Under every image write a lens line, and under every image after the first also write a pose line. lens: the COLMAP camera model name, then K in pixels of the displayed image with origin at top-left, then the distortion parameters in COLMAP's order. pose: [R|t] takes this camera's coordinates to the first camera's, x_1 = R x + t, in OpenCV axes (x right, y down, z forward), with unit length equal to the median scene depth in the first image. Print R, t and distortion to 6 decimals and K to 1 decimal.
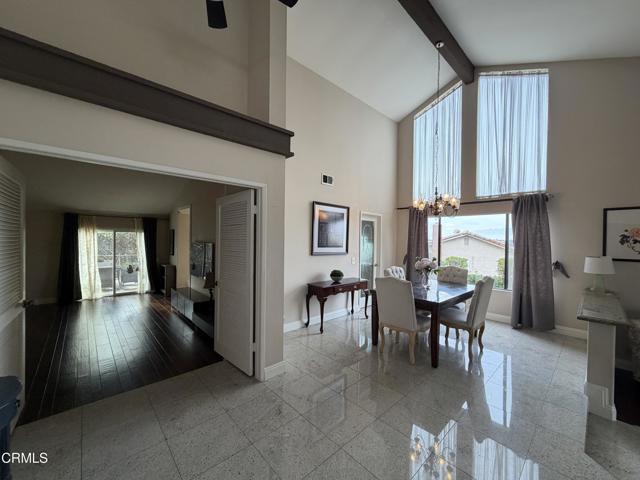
lens RADIAL K [[255.9, 0, 320.0], [0, 255.9, 240.0], [0, 0, 1]] dist [0.001039, 0.000052]
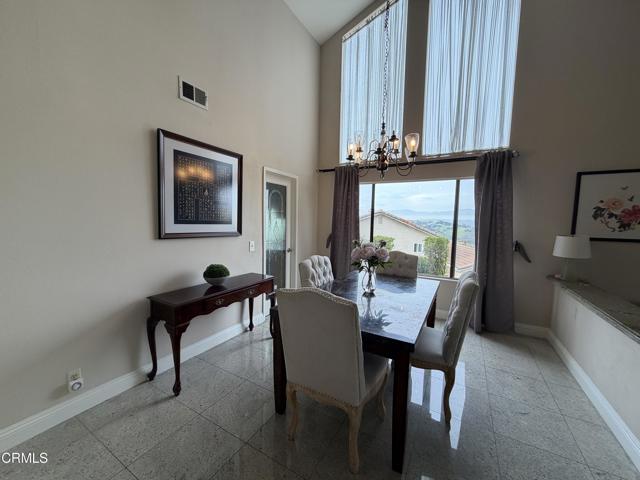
lens RADIAL K [[255.9, 0, 320.0], [0, 255.9, 240.0], [0, 0, 1]] dist [0.001039, 0.000052]
pose [[0.951756, -0.018745, 0.306282, 0.108424], [-0.005831, 0.996847, 0.079130, 0.018434], [-0.306799, -0.077099, 0.948646, 0.401532]]
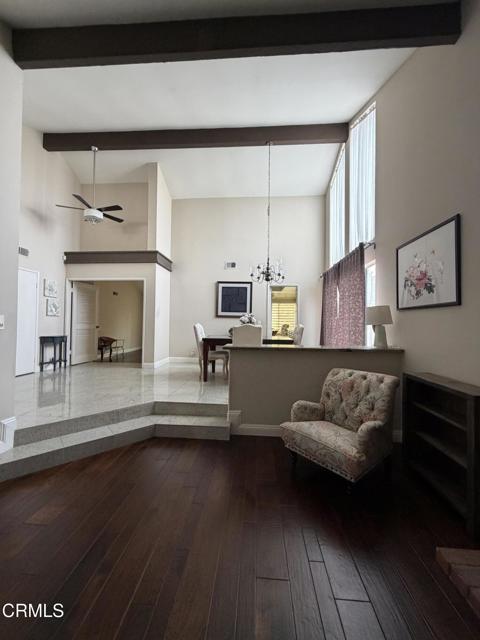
lens RADIAL K [[255.9, 0, 240.0], [0, 255.9, 320.0], [0, 0, 1]] dist [0.001039, 0.000052]
pose [[0.682441, -0.012676, -0.730831, 1.112853], [-0.009193, 0.999622, -0.025922, 0.109144], [0.730883, 0.024409, 0.682066, 0.060174]]
